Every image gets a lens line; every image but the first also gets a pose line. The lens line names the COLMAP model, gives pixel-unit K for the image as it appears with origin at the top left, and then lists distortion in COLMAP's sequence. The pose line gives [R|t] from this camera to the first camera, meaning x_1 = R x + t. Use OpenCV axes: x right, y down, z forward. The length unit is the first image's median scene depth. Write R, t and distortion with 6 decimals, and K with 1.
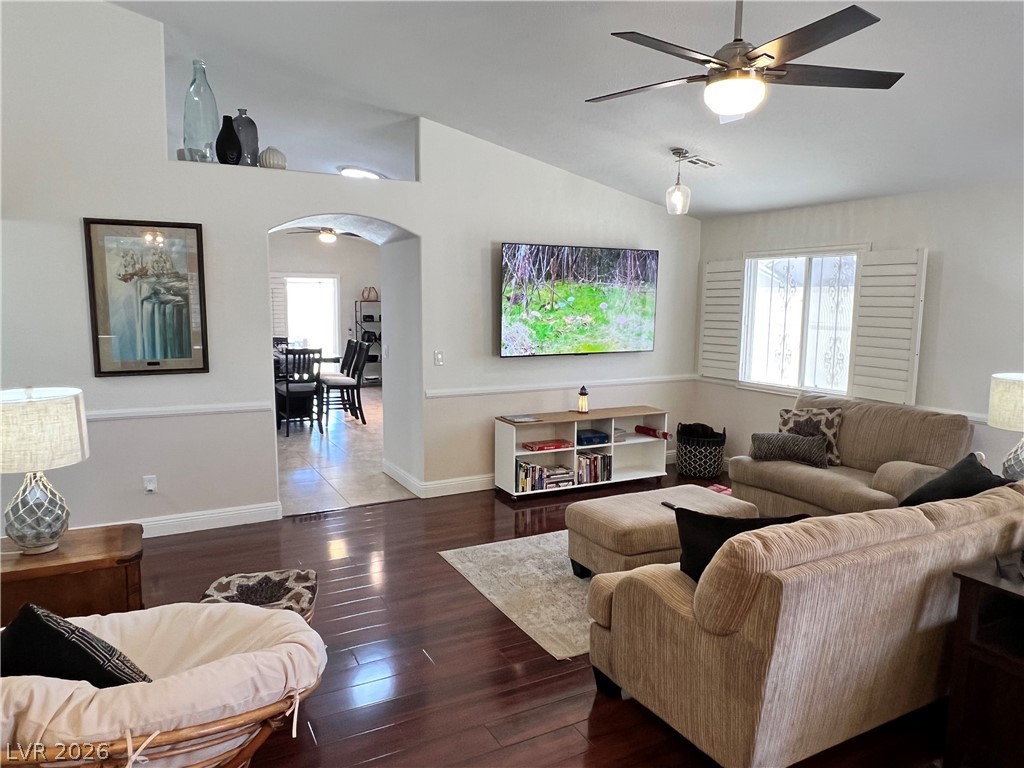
lens RADIAL K [[686.9, 0, 511.4], [0, 686.9, 382.0], [0, 0, 1]] dist [-0.002351, -0.001869]
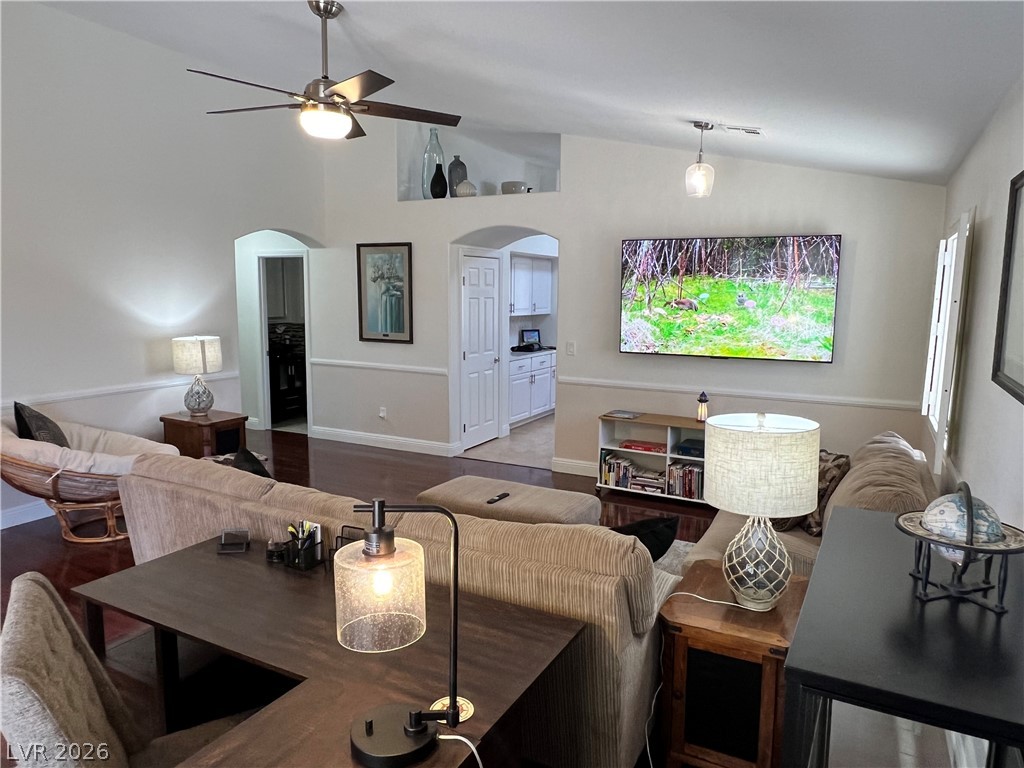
lens RADIAL K [[686.9, 0, 510.8], [0, 686.9, 382.6], [0, 0, 1]] dist [-0.002351, -0.001869]
pose [[0.562754, 0.109544, -0.819334, 0.726594], [-0.106107, 0.992553, 0.059825, -0.034841], [0.819786, 0.053270, 0.570187, 0.284960]]
